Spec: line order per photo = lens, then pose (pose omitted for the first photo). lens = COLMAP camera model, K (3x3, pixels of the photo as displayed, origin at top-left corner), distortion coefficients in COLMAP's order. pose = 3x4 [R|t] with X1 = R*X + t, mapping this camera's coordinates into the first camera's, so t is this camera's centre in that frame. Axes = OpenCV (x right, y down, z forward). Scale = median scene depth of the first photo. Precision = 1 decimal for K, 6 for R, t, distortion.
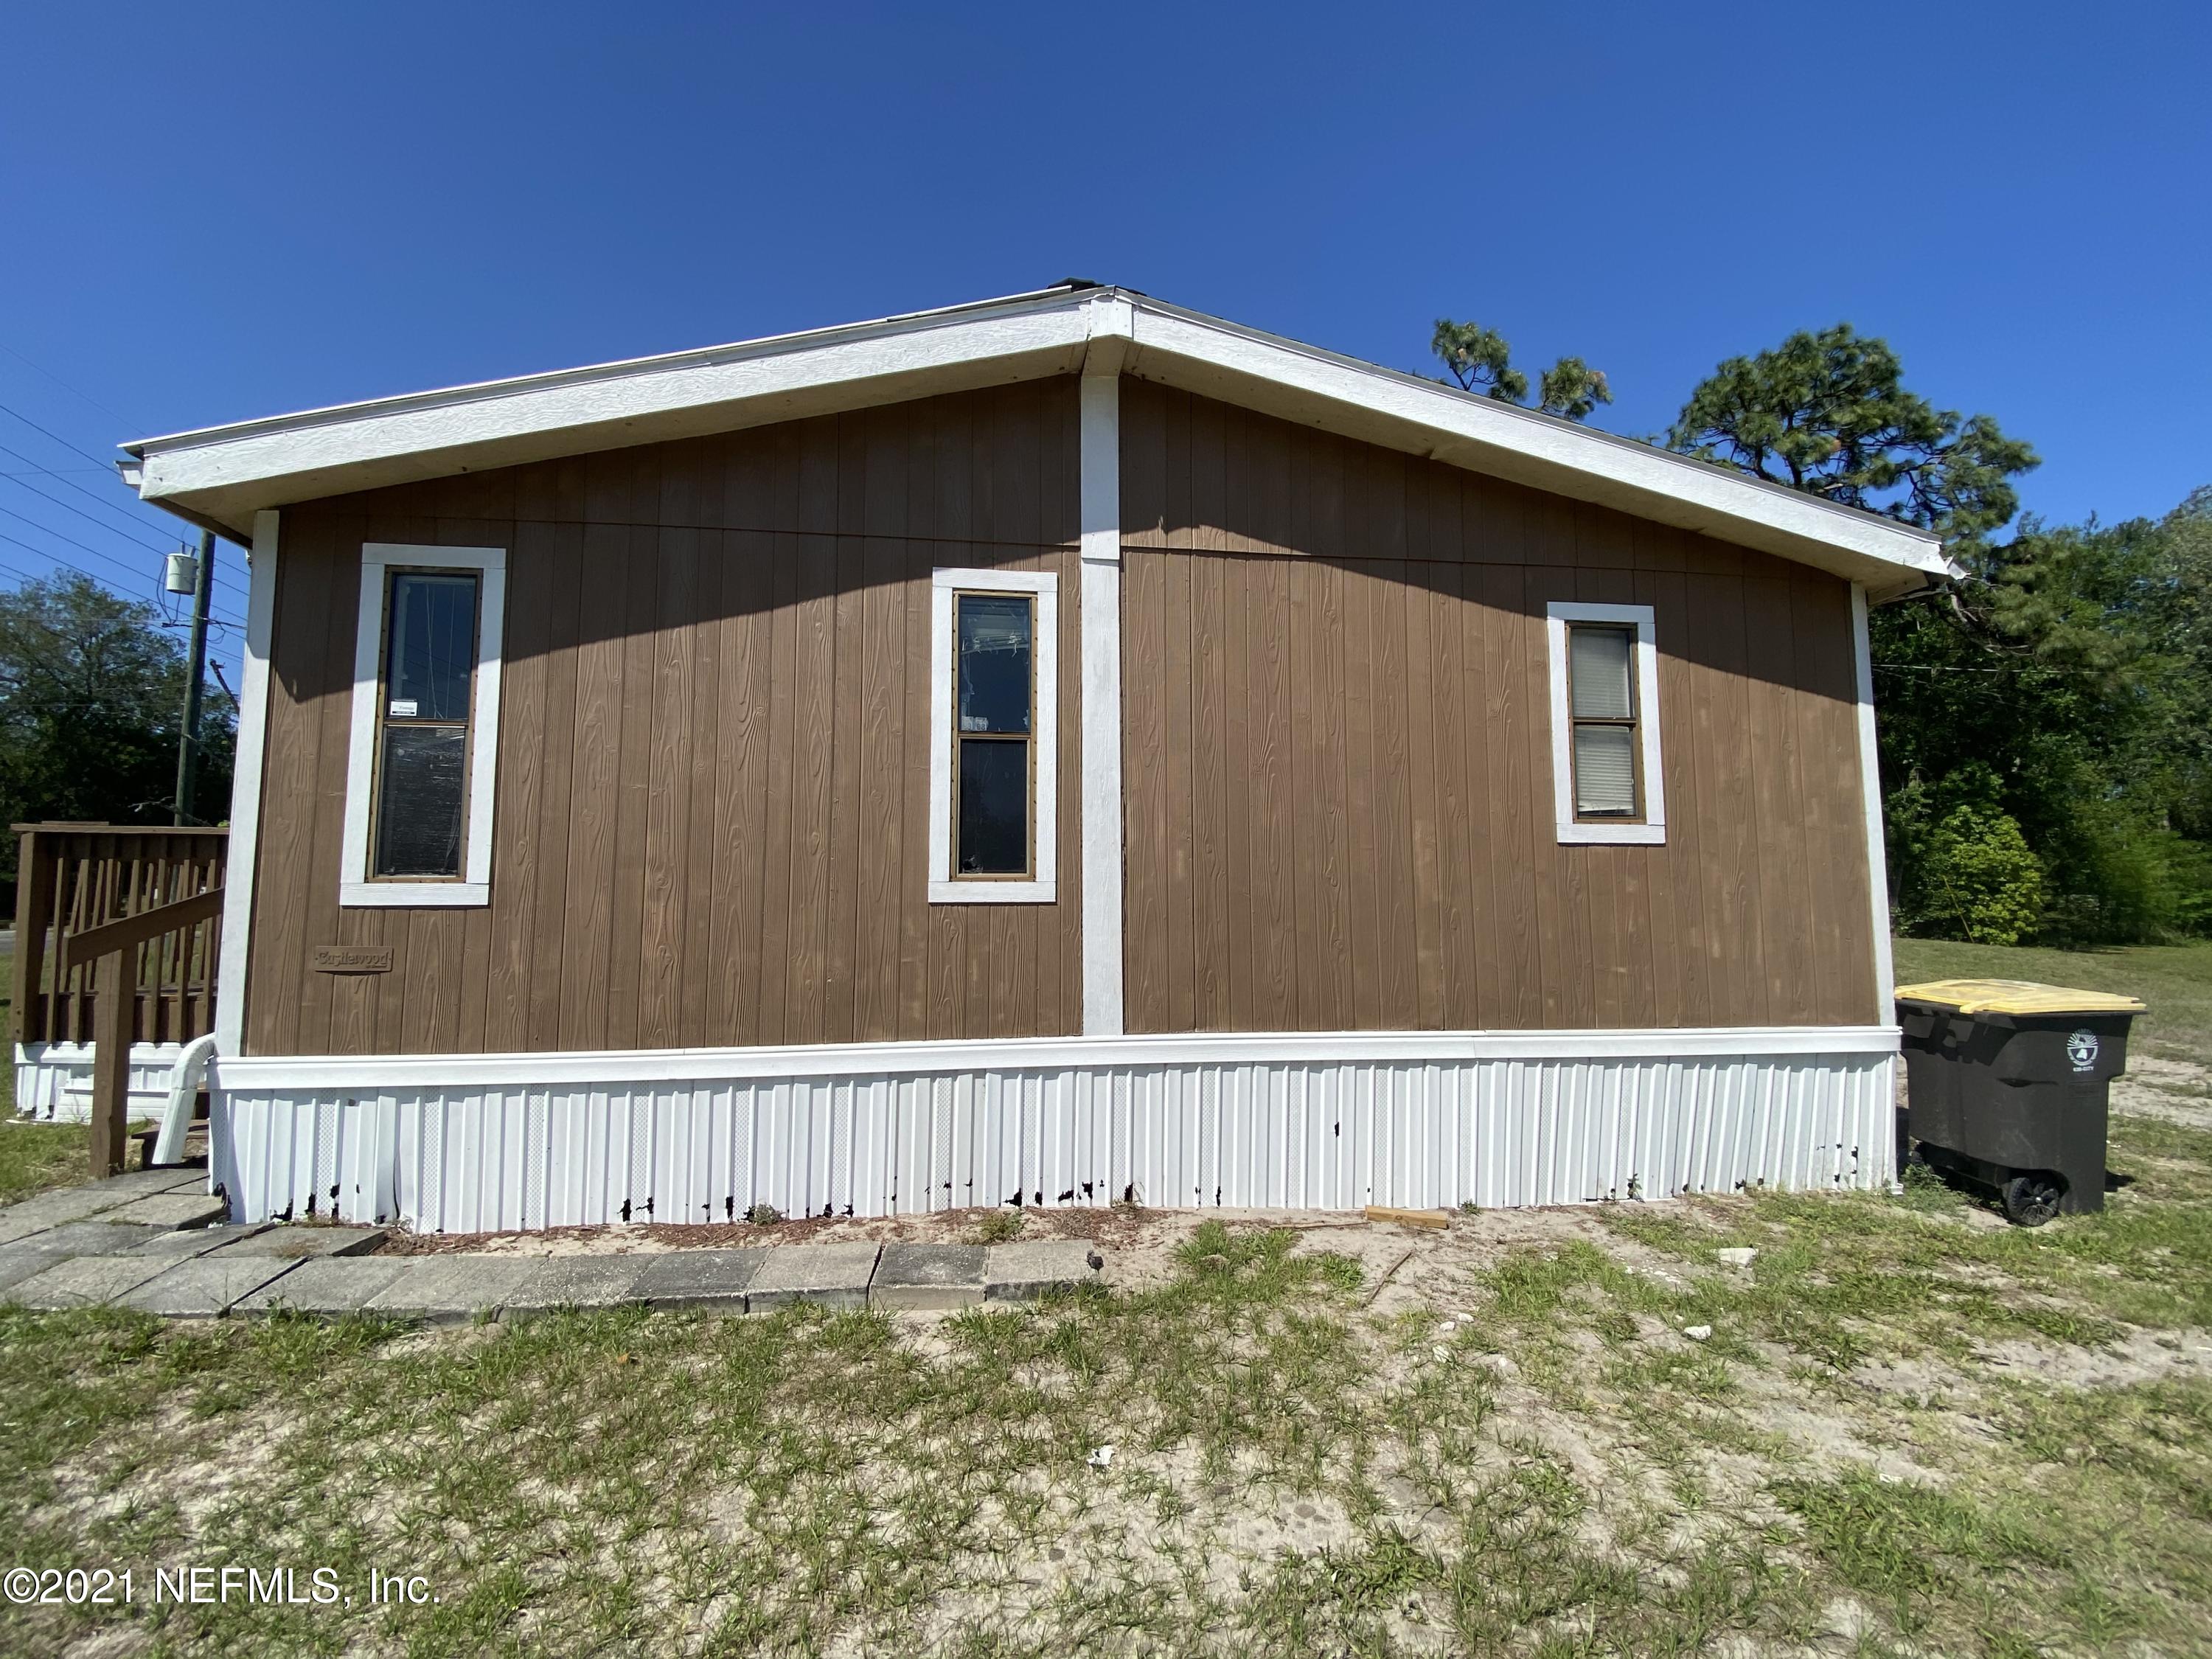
lens RADIAL K [[889.9, 0, 1109.6], [0, 889.9, 811.4], [0, 0, 1]] dist [0.000630, -0.010553]
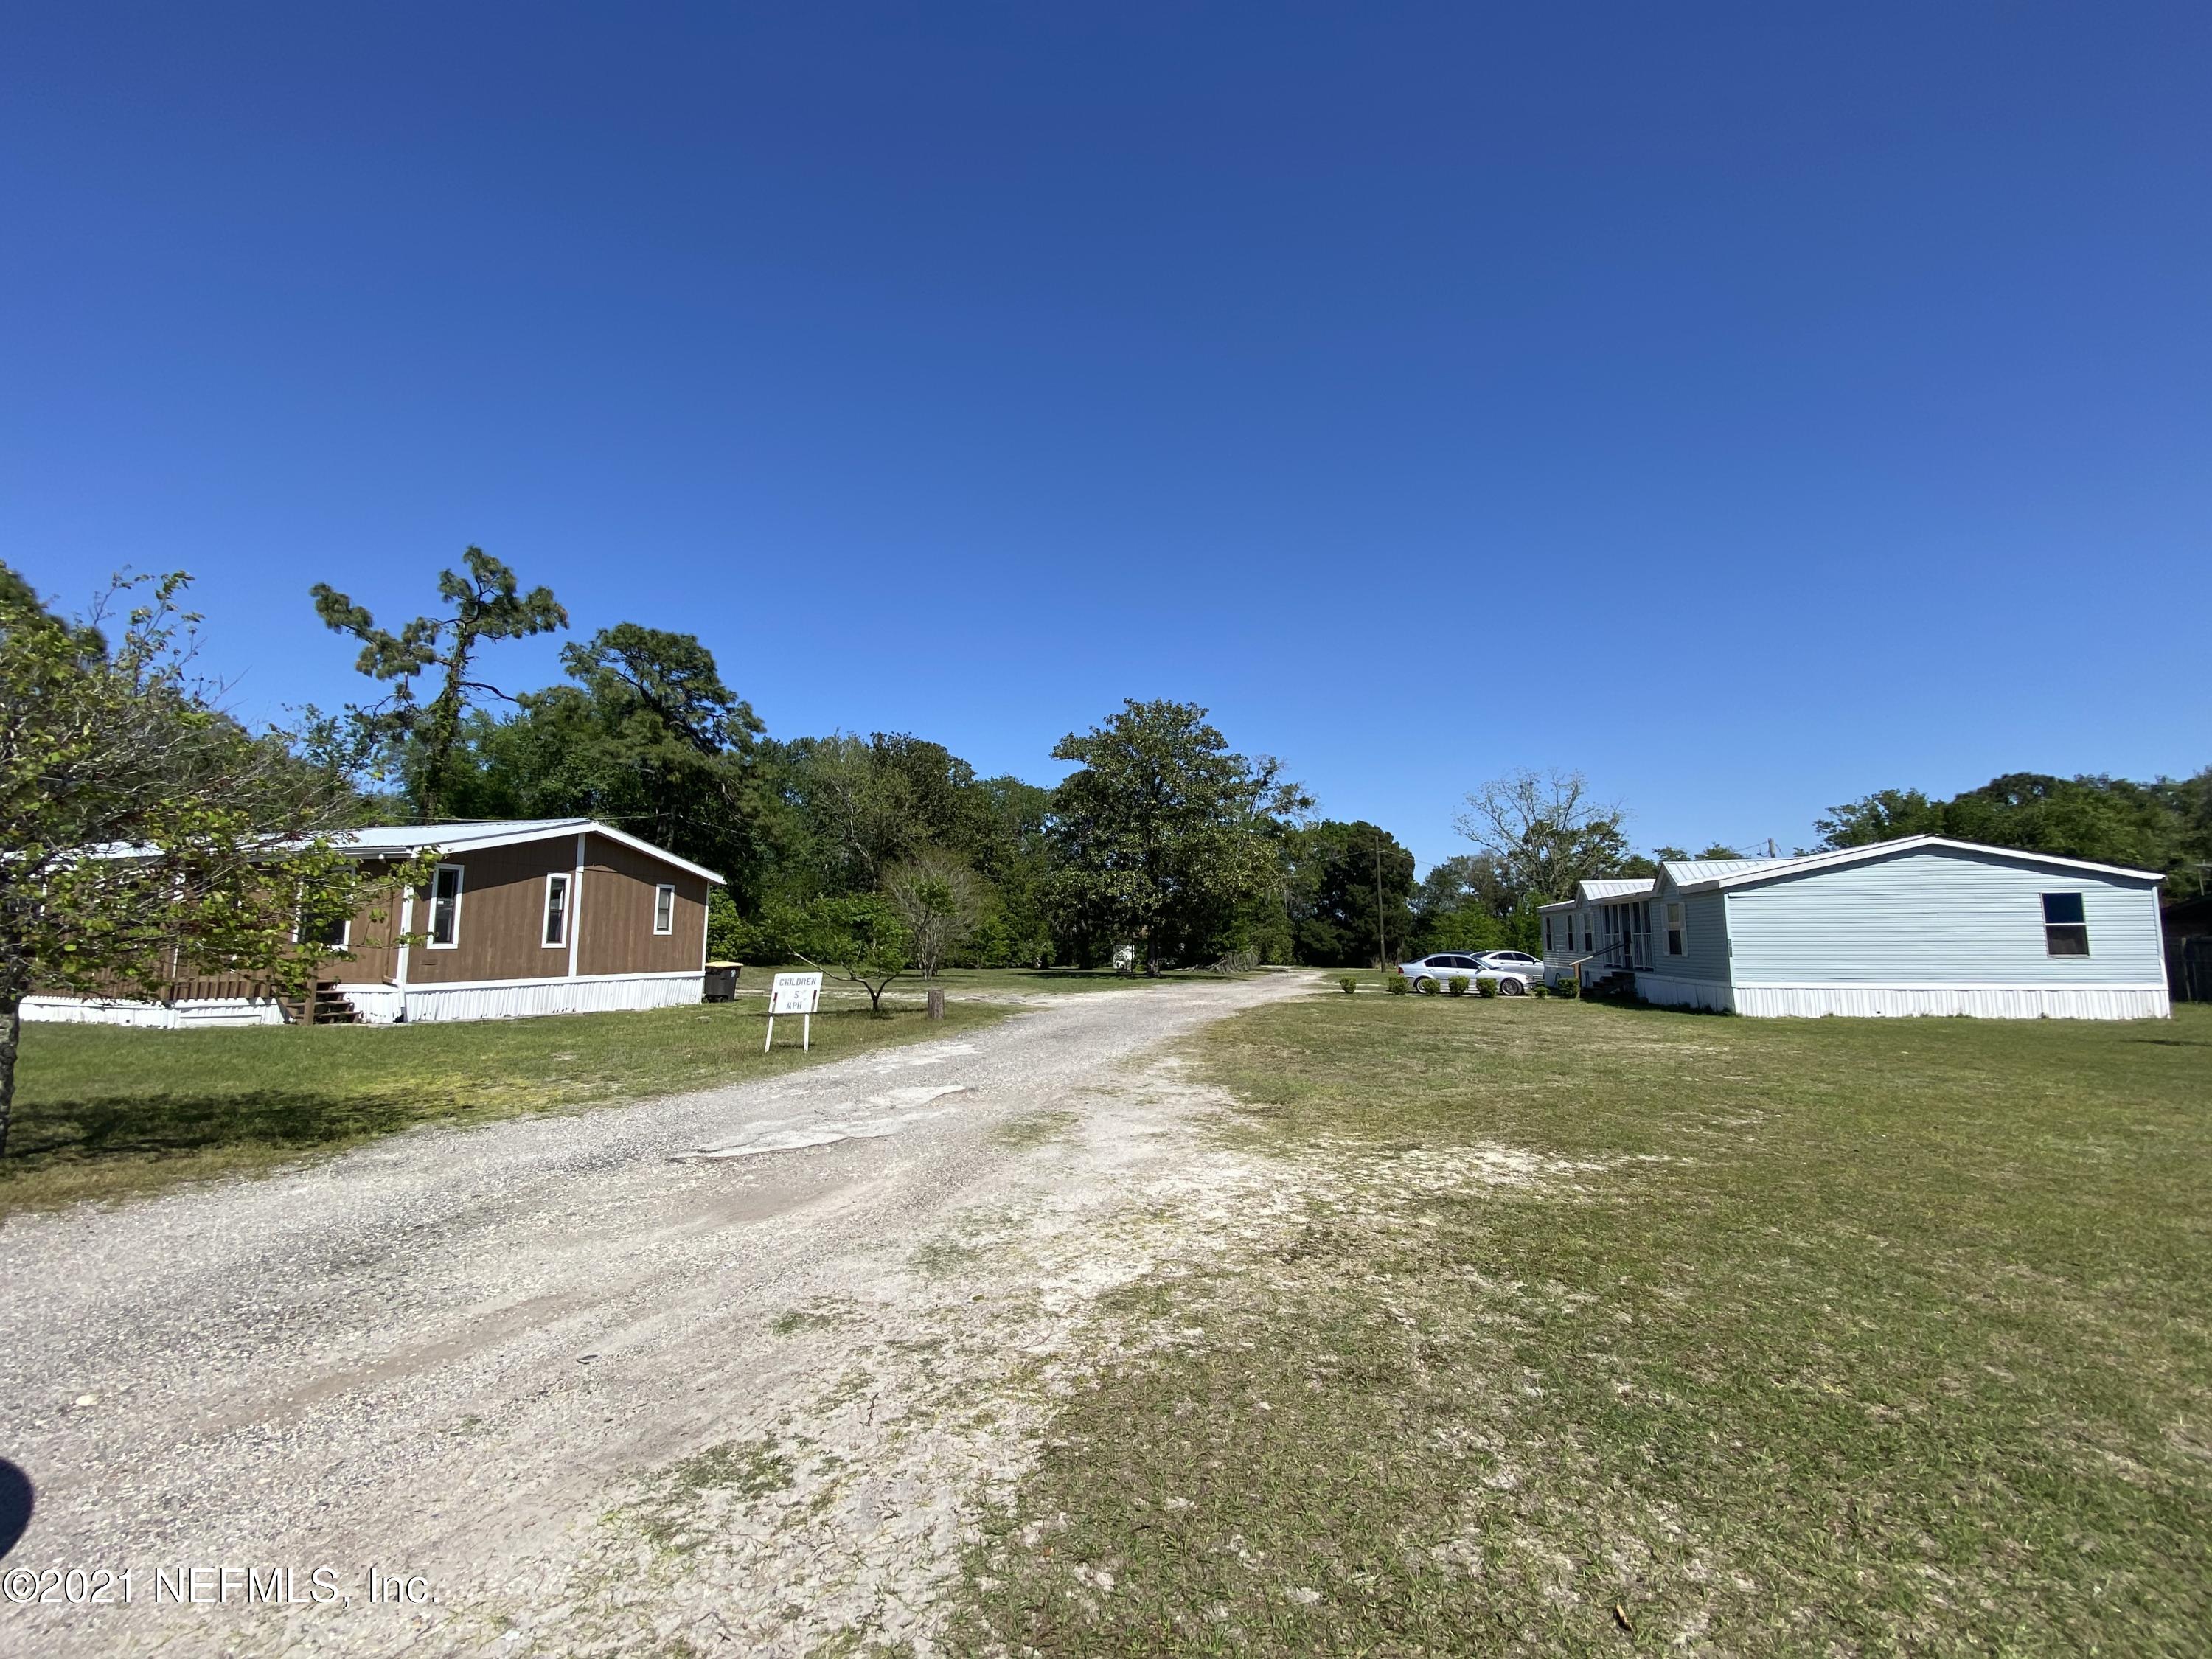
lens RADIAL K [[902.0, 0, 1117.5], [0, 902.0, 819.5], [0, 0, 1]] dist [-0.022897, -0.000588]
pose [[0.366143, 0.116525, 0.923234, -3.235108], [-0.069141, 0.992793, -0.097884, -0.290196], [-0.927987, -0.027993, 0.371560, -3.225203]]
